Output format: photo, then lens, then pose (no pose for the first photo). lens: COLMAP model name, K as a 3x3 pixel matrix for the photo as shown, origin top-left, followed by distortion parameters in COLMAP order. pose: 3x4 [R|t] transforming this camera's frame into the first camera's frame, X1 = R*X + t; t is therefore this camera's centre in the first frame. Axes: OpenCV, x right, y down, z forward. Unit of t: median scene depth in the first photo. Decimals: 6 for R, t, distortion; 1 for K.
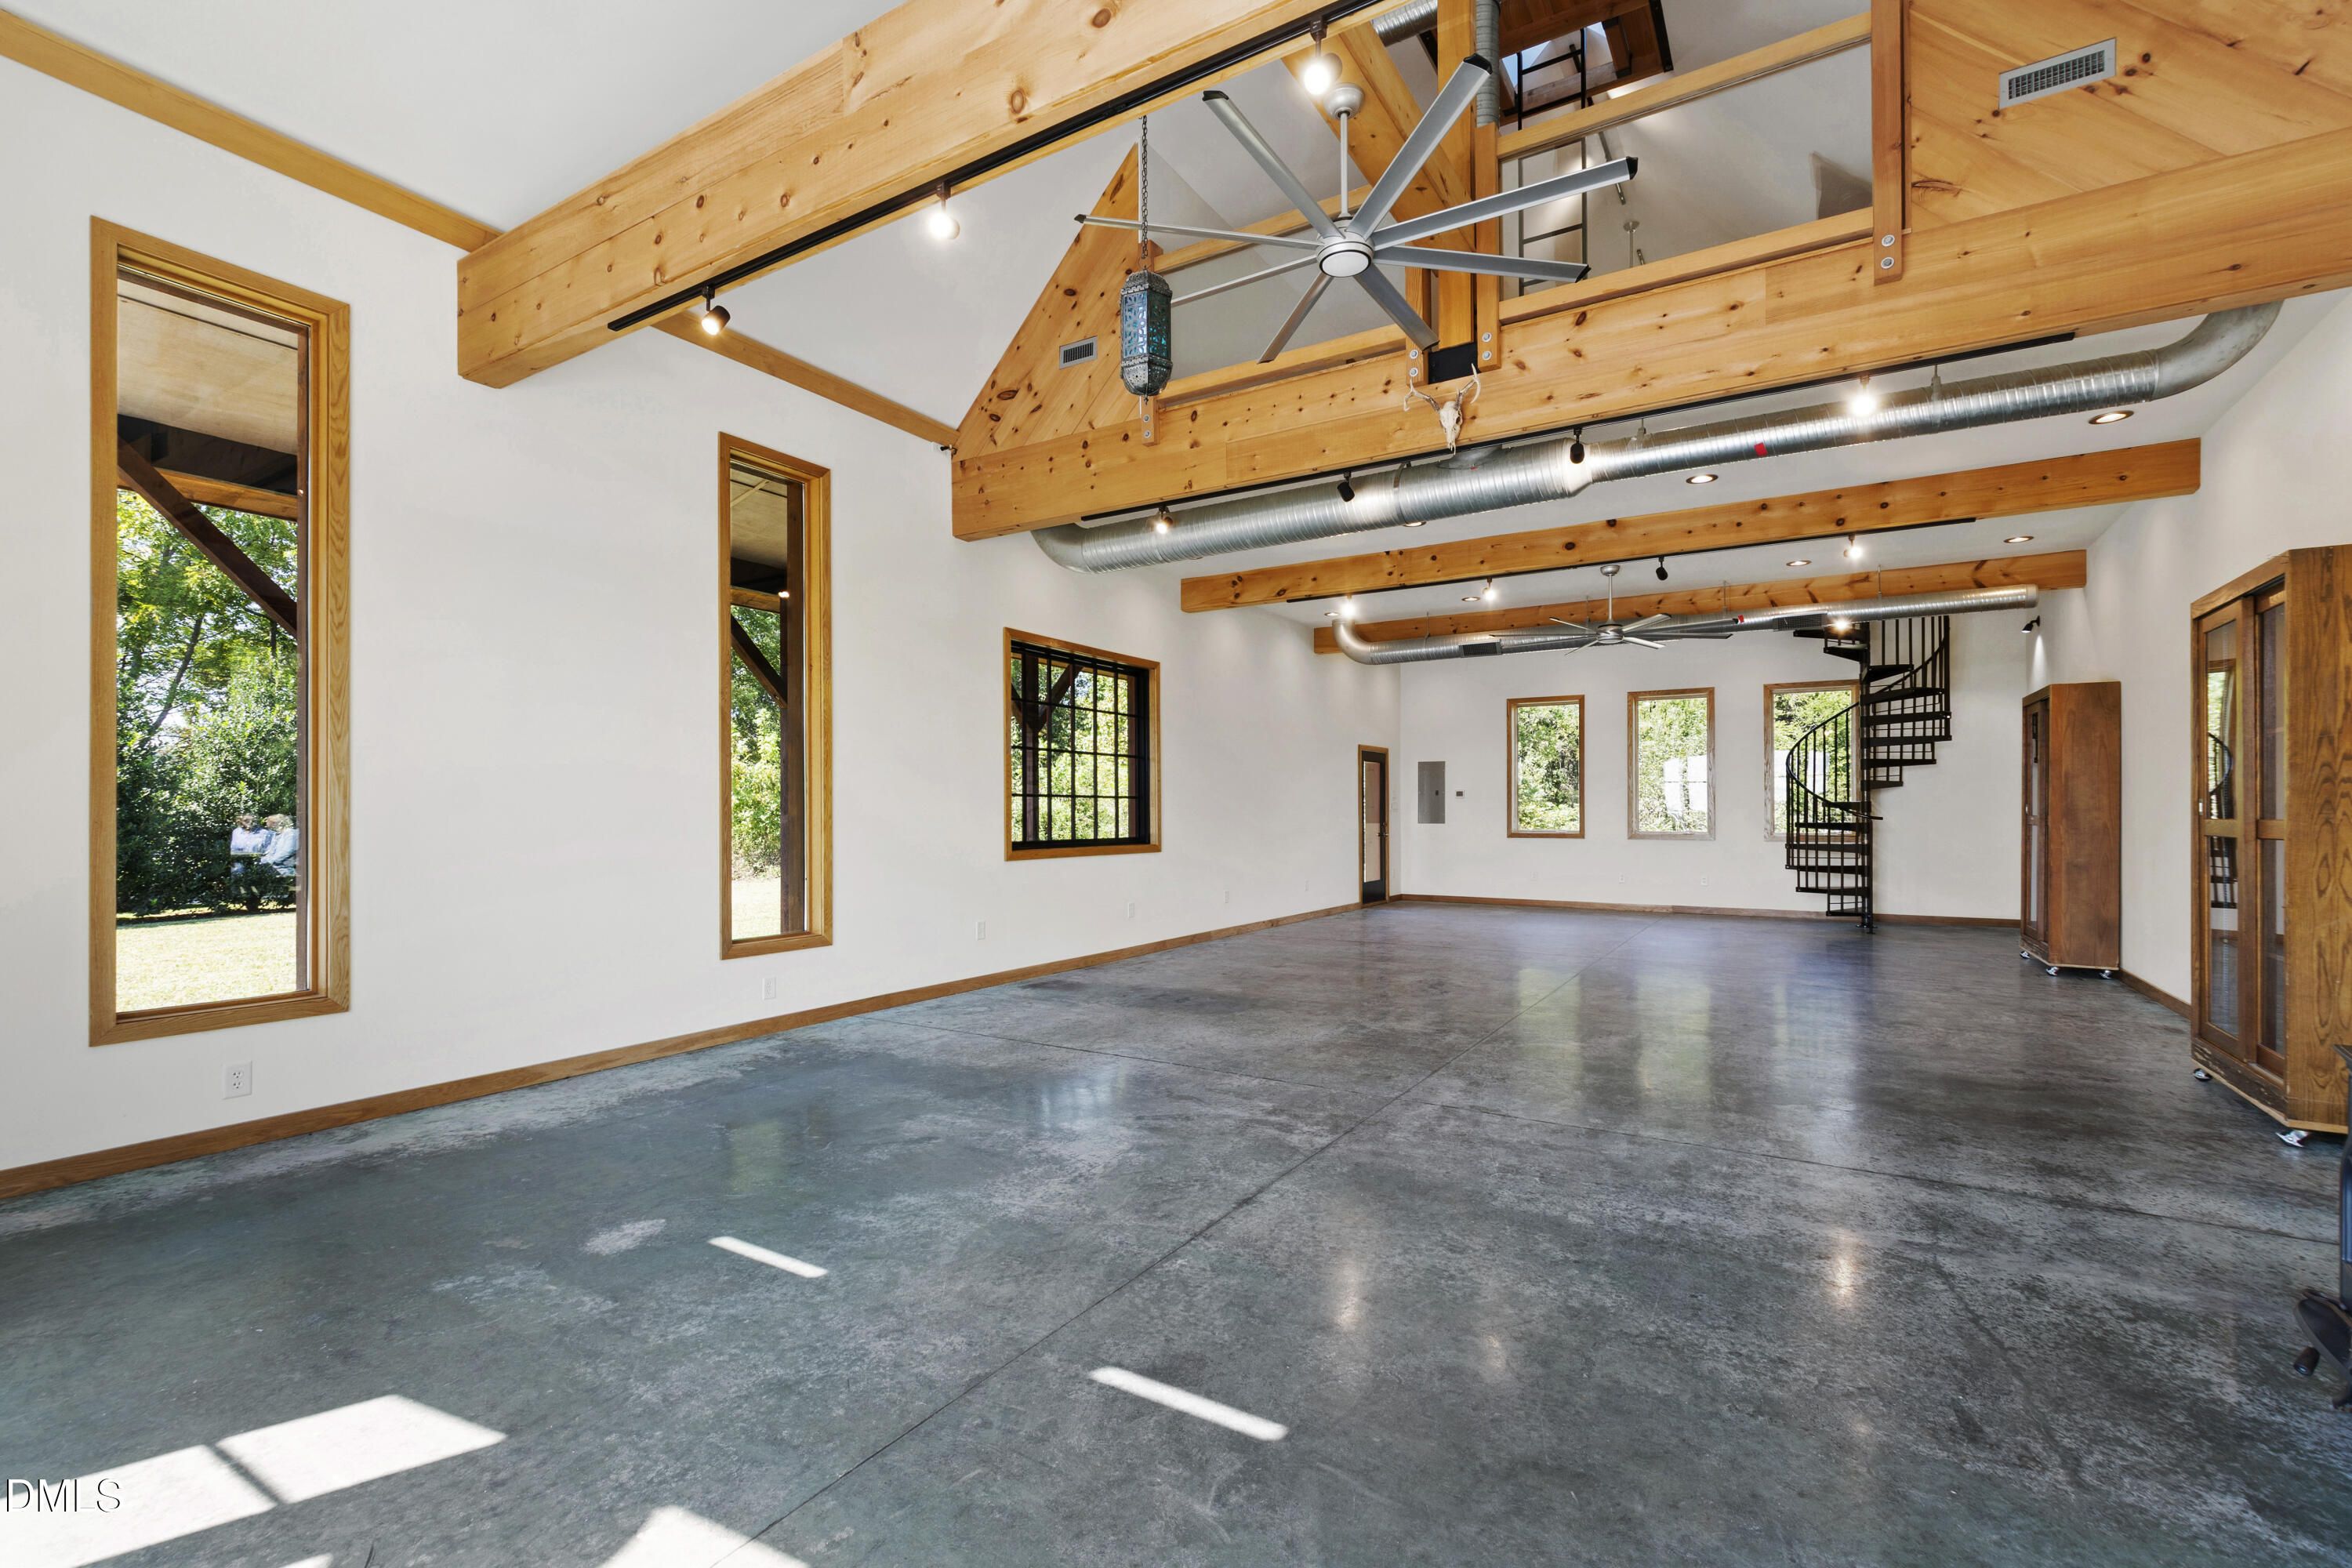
lens RADIAL K [[1037.6, 0, 1180.4], [0, 1037.6, 800.0], [0, 0, 1]] dist [-0.001507, -0.000394]
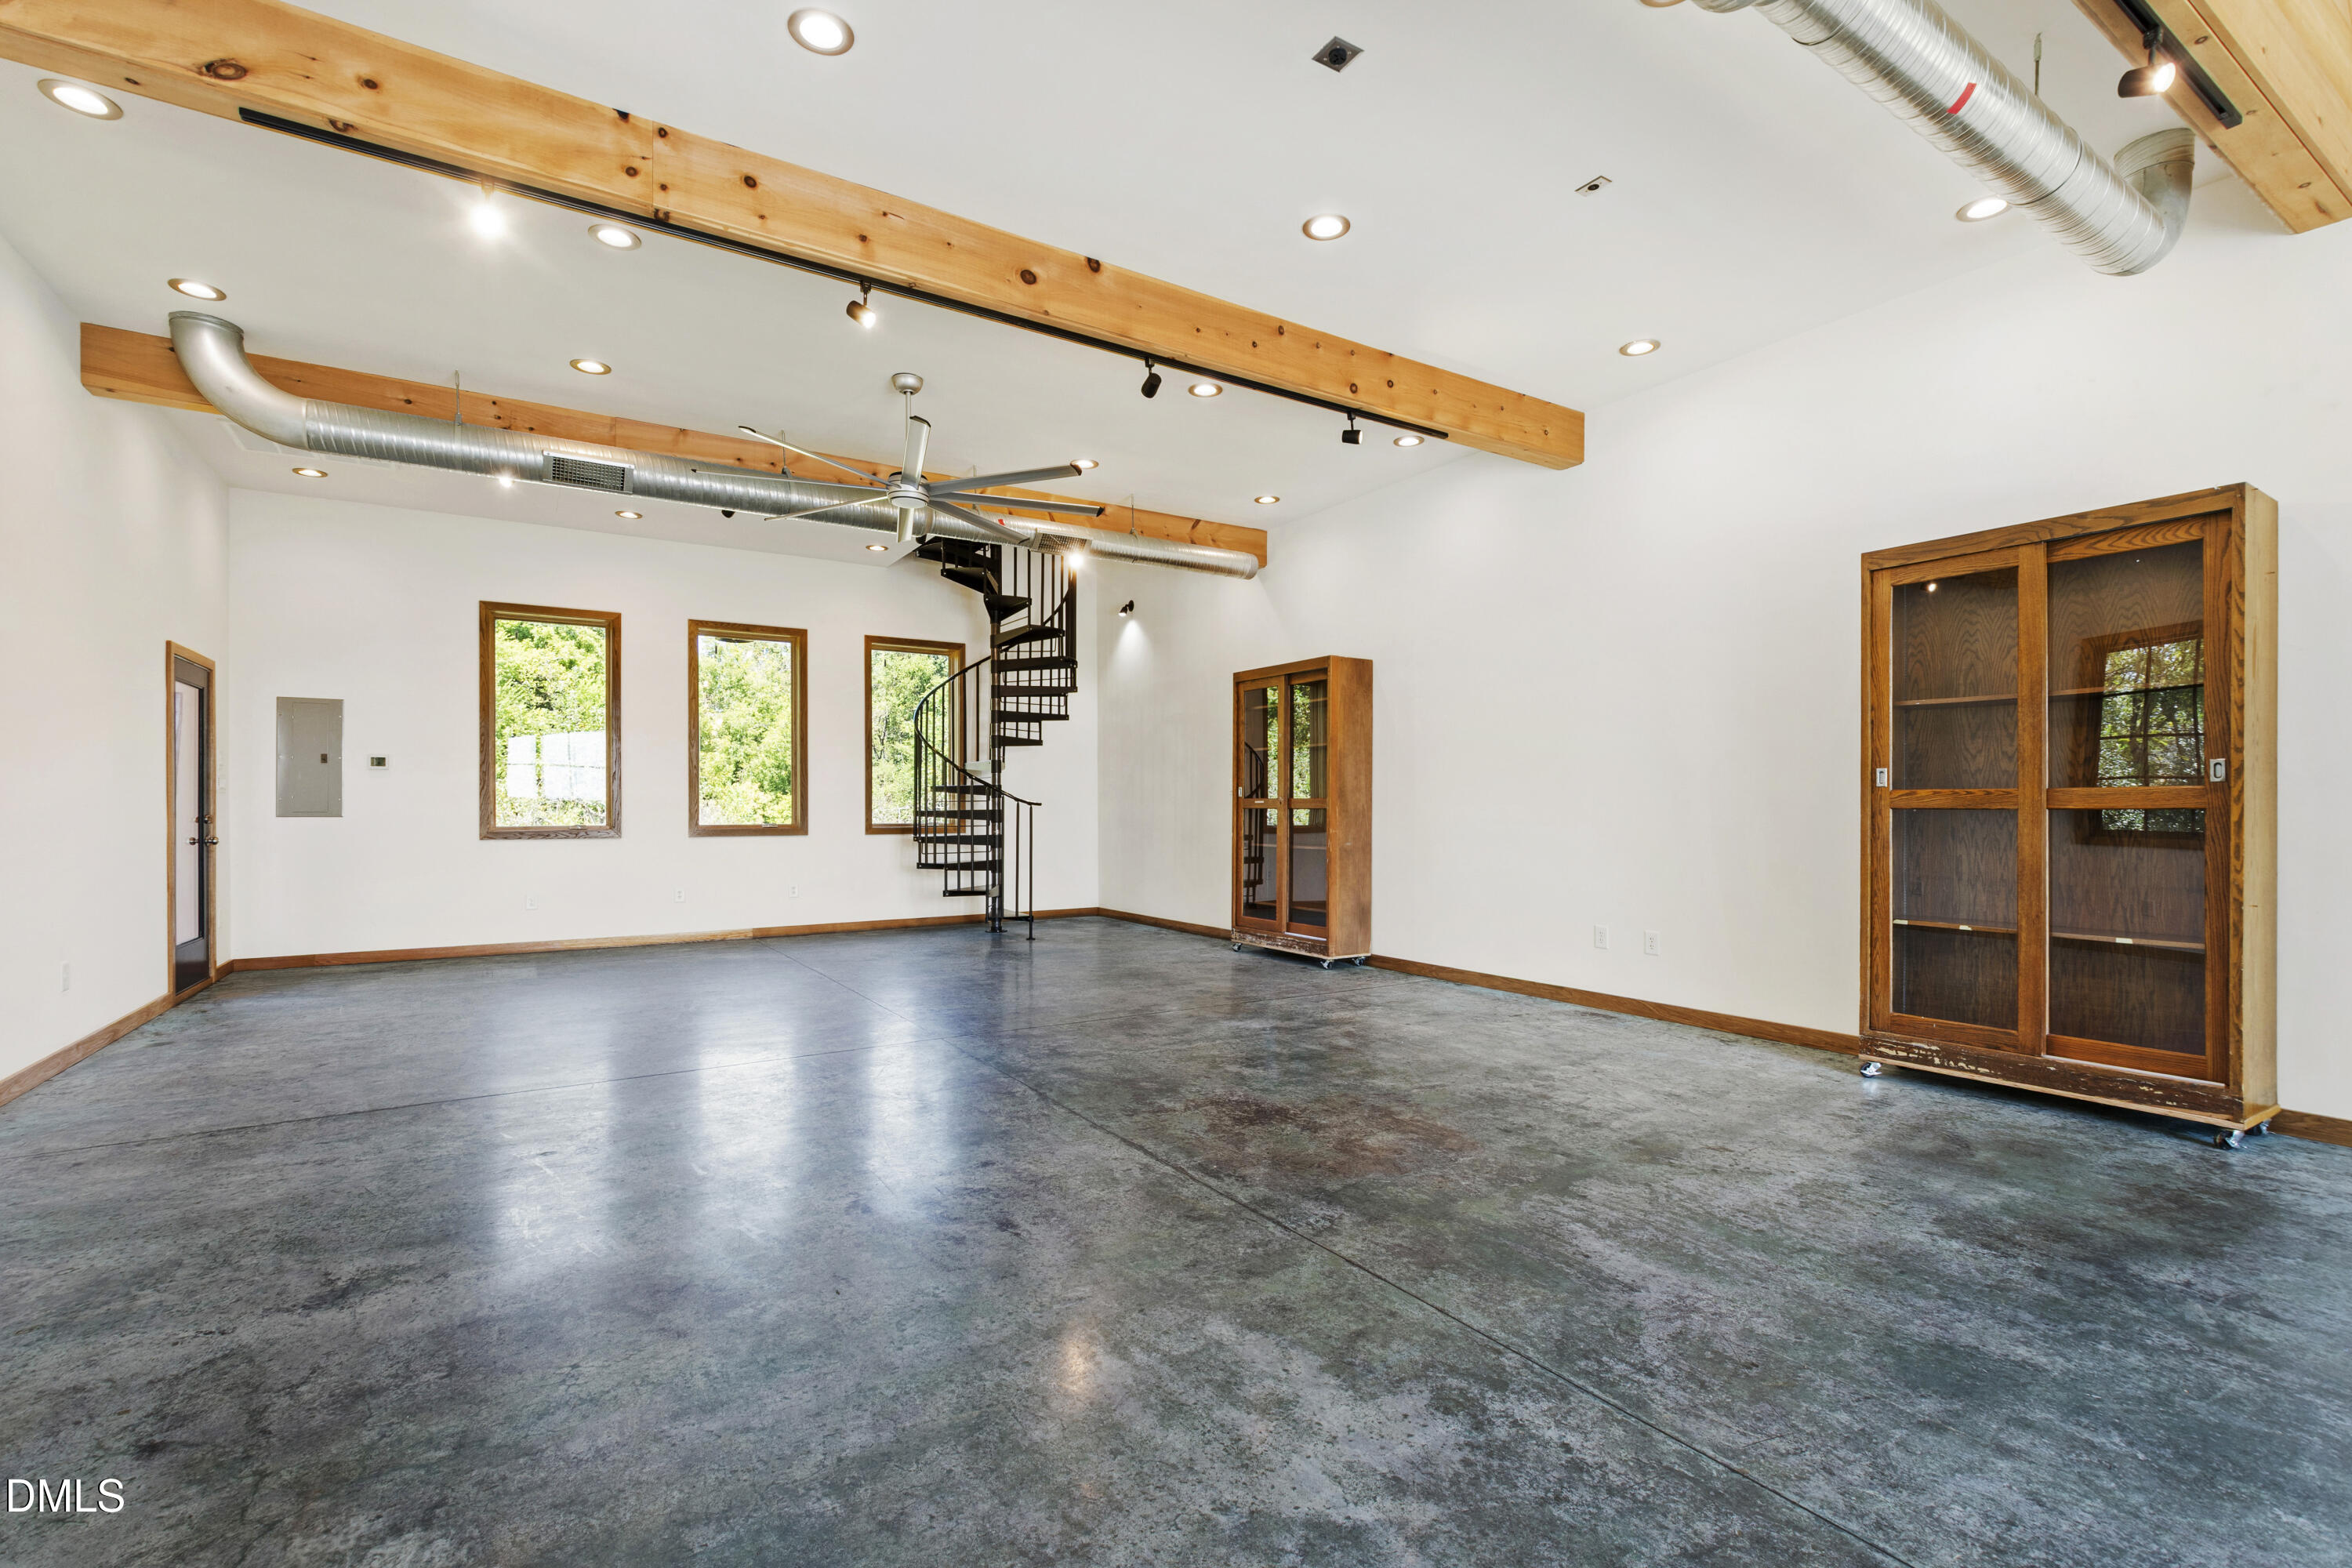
lens RADIAL K [[1037.6, 0, 1174.8], [0, 1037.6, 794.7], [0, 0, 1]] dist [-0.001507, -0.000394]
pose [[0.444623, 0.008941, 0.895673, -0.039901], [-0.009355, 0.999942, -0.005338, 0.012771], [-0.895669, -0.006006, 0.444681, 0.484516]]
